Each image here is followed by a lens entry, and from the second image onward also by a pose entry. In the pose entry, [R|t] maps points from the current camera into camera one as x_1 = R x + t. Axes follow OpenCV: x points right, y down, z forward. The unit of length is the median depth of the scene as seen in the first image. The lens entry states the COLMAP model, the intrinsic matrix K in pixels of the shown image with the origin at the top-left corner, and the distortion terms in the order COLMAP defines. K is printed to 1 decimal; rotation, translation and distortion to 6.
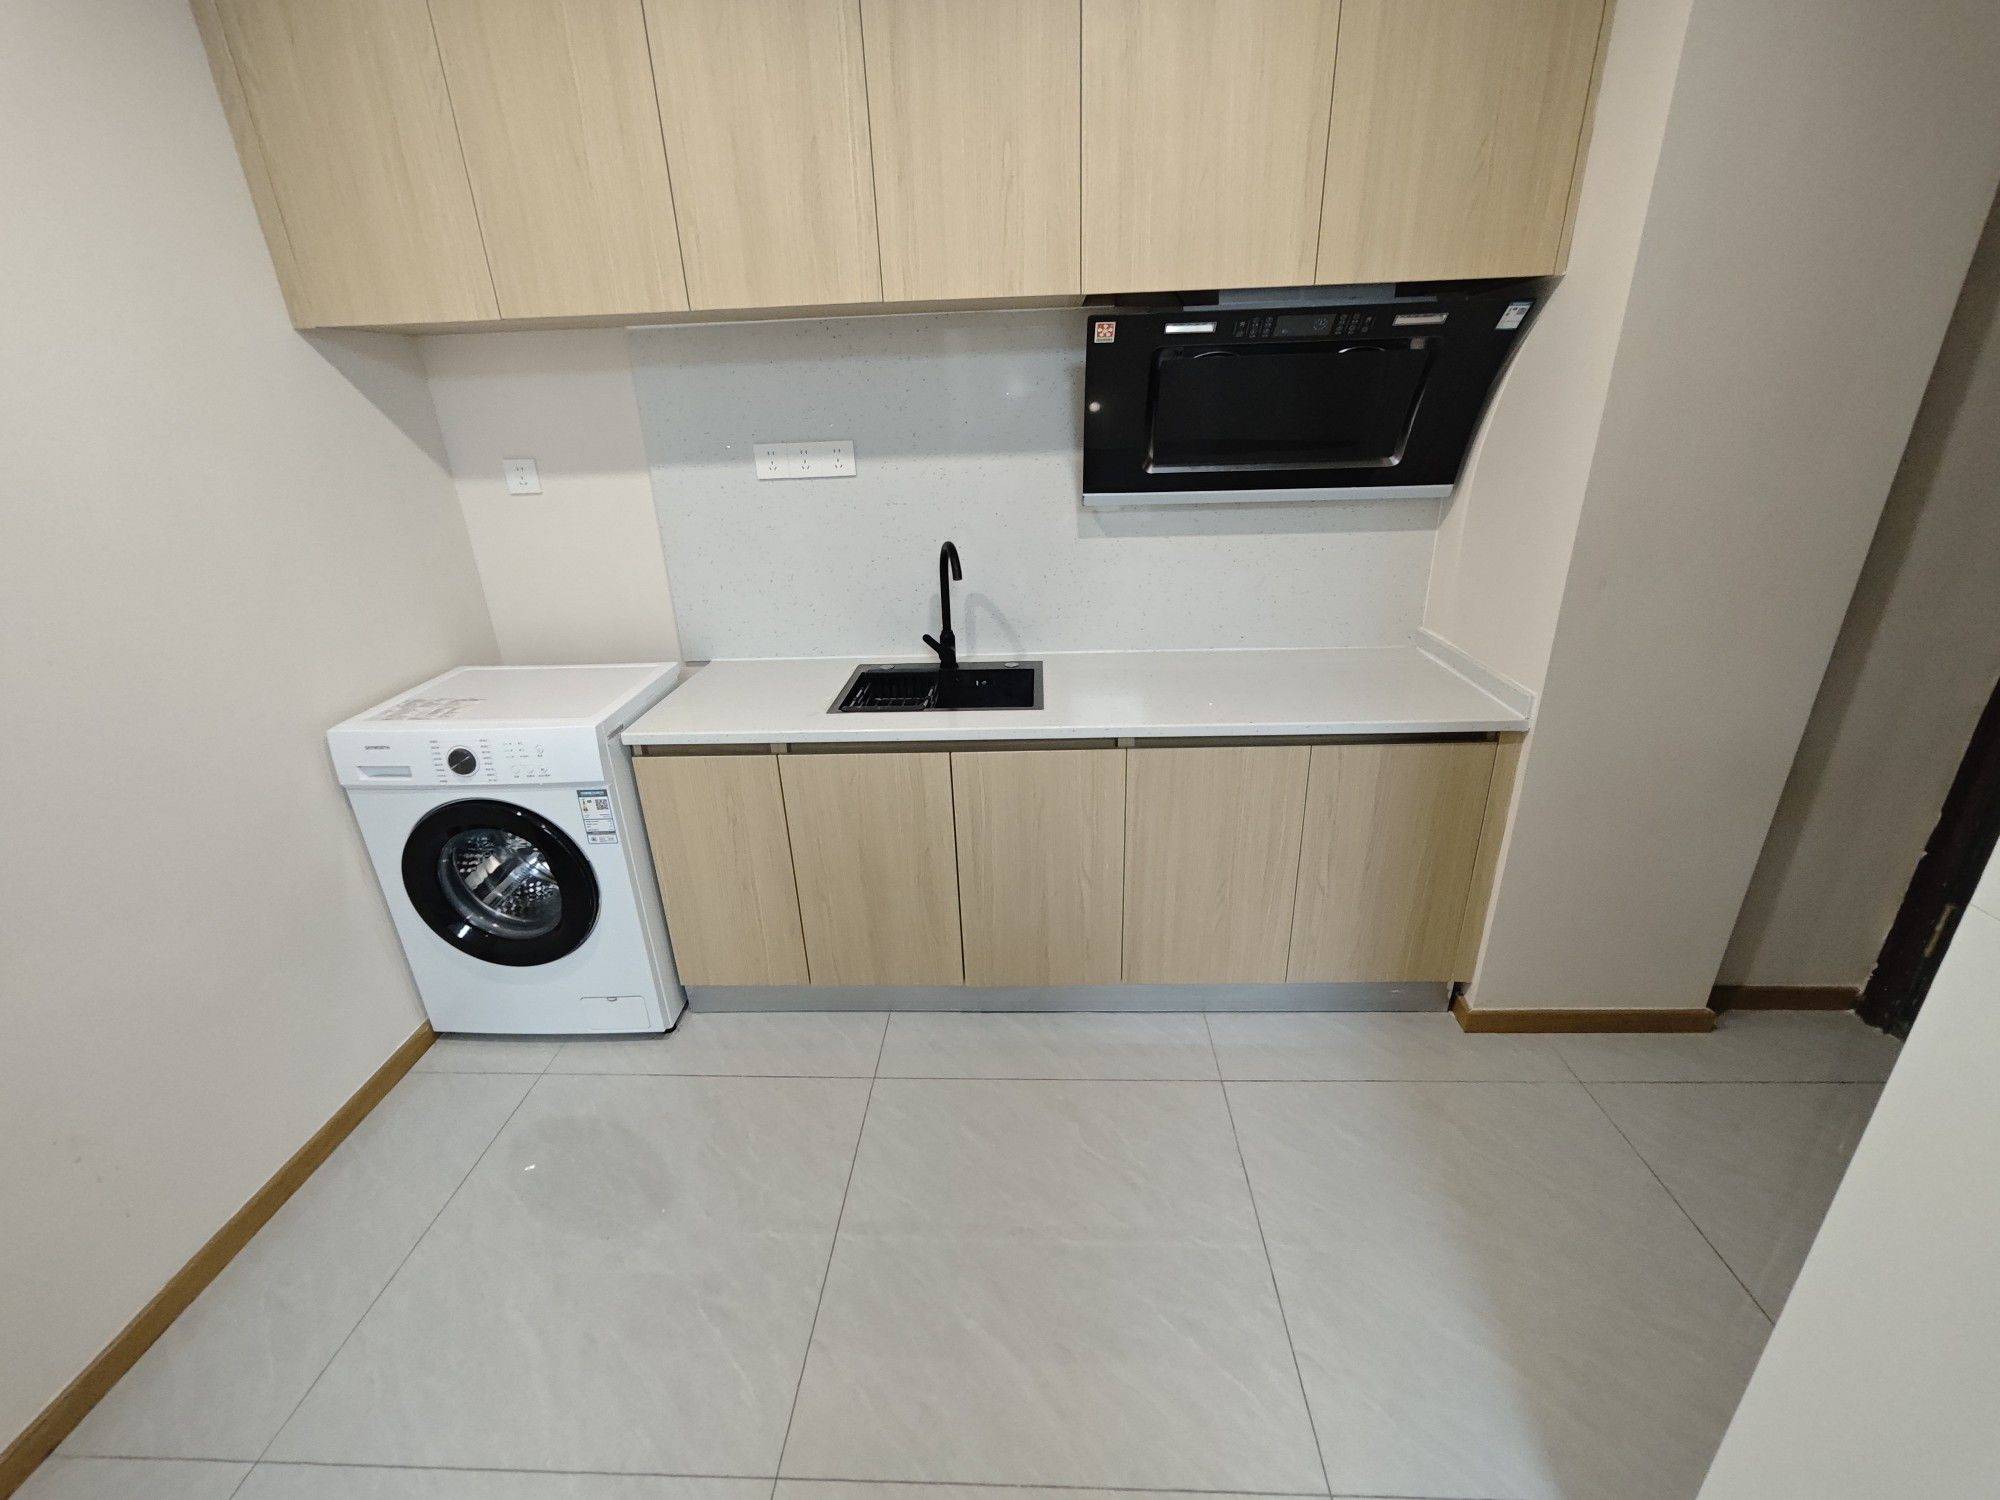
lens RADIAL K [[851.5, 0, 1005.4], [0, 851.5, 744.6], [0, 0, 1]] dist [-0.003047, -0.000169]
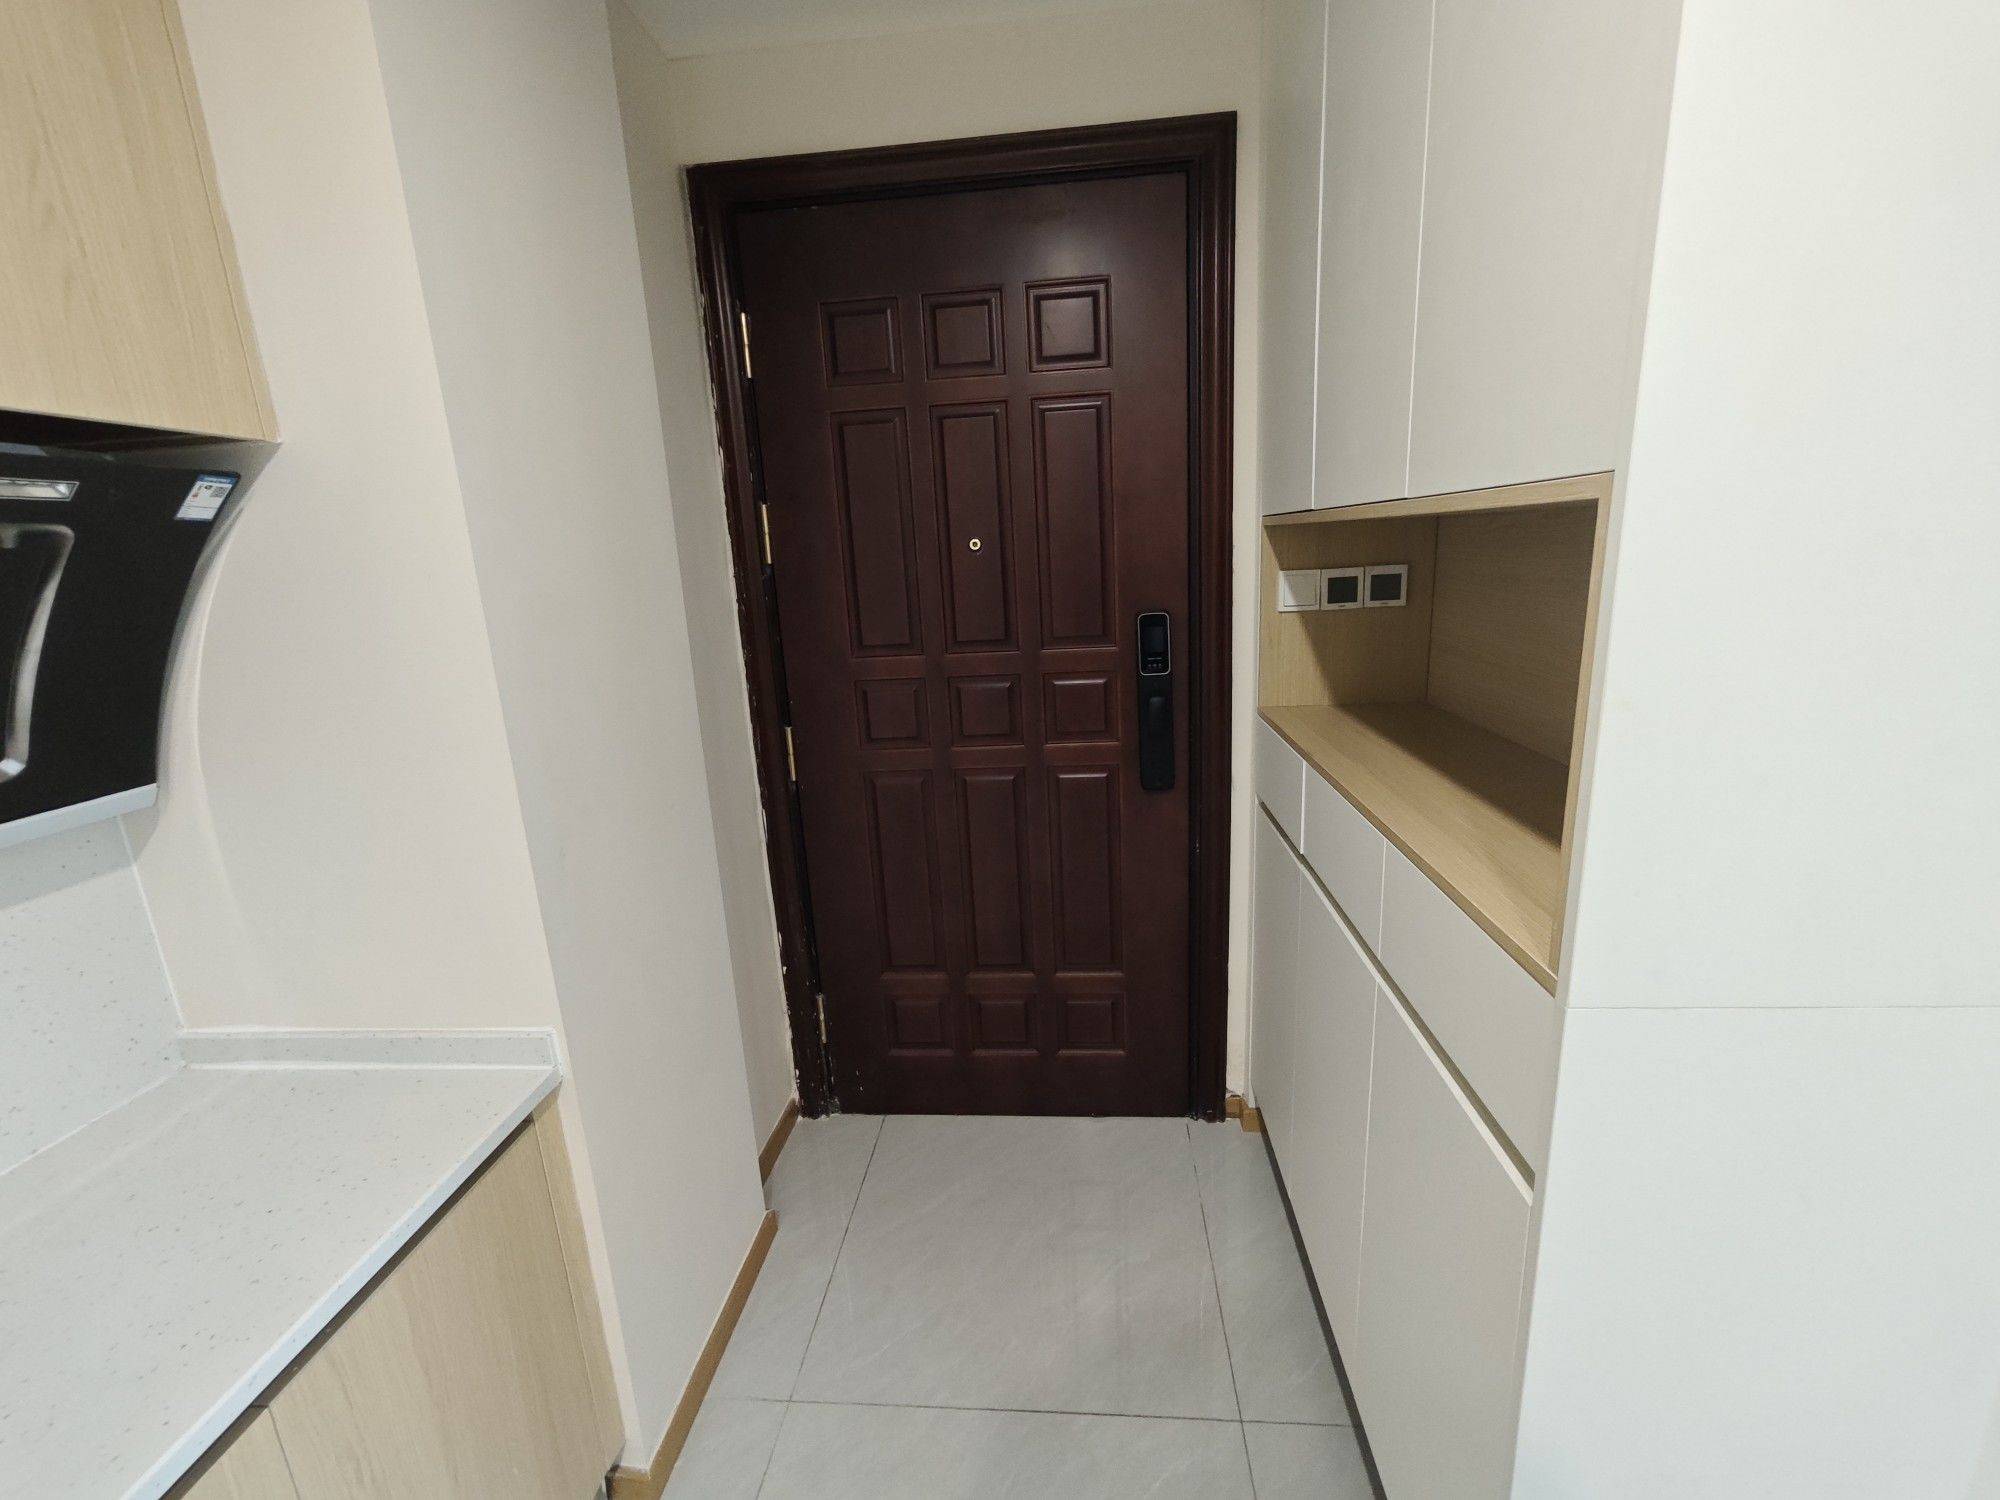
lens RADIAL K [[851.5, 0, 999.3], [0, 851.5, 742.8], [0, 0, 1]] dist [-0.003047, -0.000169]
pose [[0.058638, -0.194434, 0.979161, 0.029537], [0.425829, 0.892008, 0.151627, -0.196977], [-0.902902, 0.408064, 0.135101, 0.463178]]
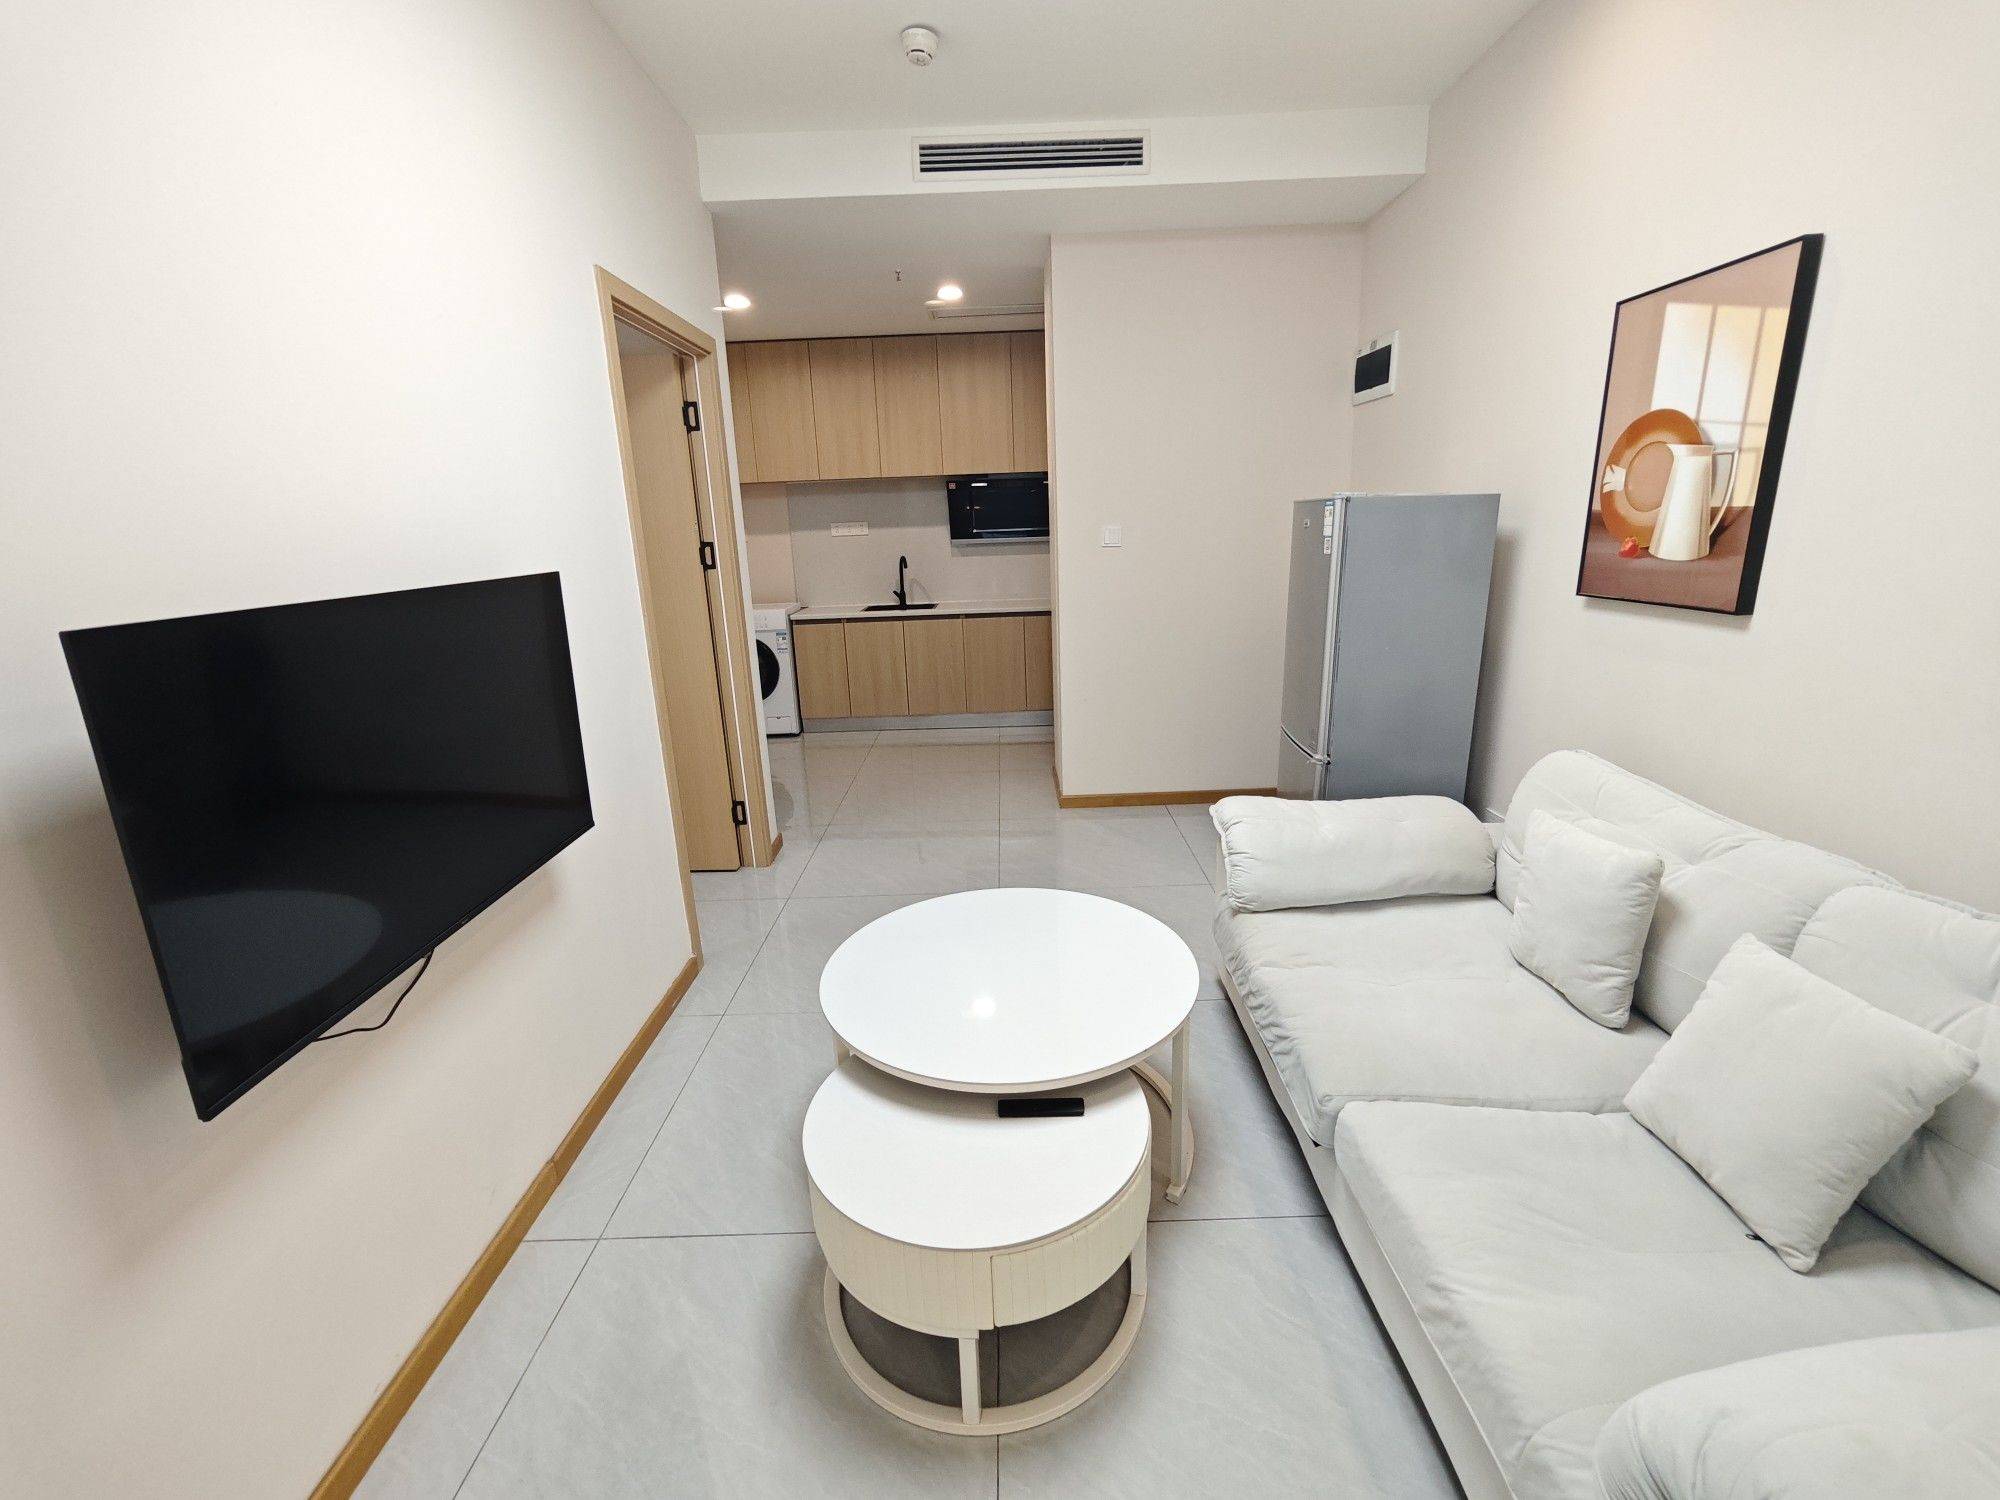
lens RADIAL K [[851.5, 0, 998.4], [0, 851.5, 749.3], [0, 0, 1]] dist [-0.003047, -0.000169]
pose [[0.999368, -0.007859, 0.034664, 0.160328], [0.012100, 0.992220, -0.123904, 0.820463], [-0.033421, 0.124245, 0.991689, -1.884151]]
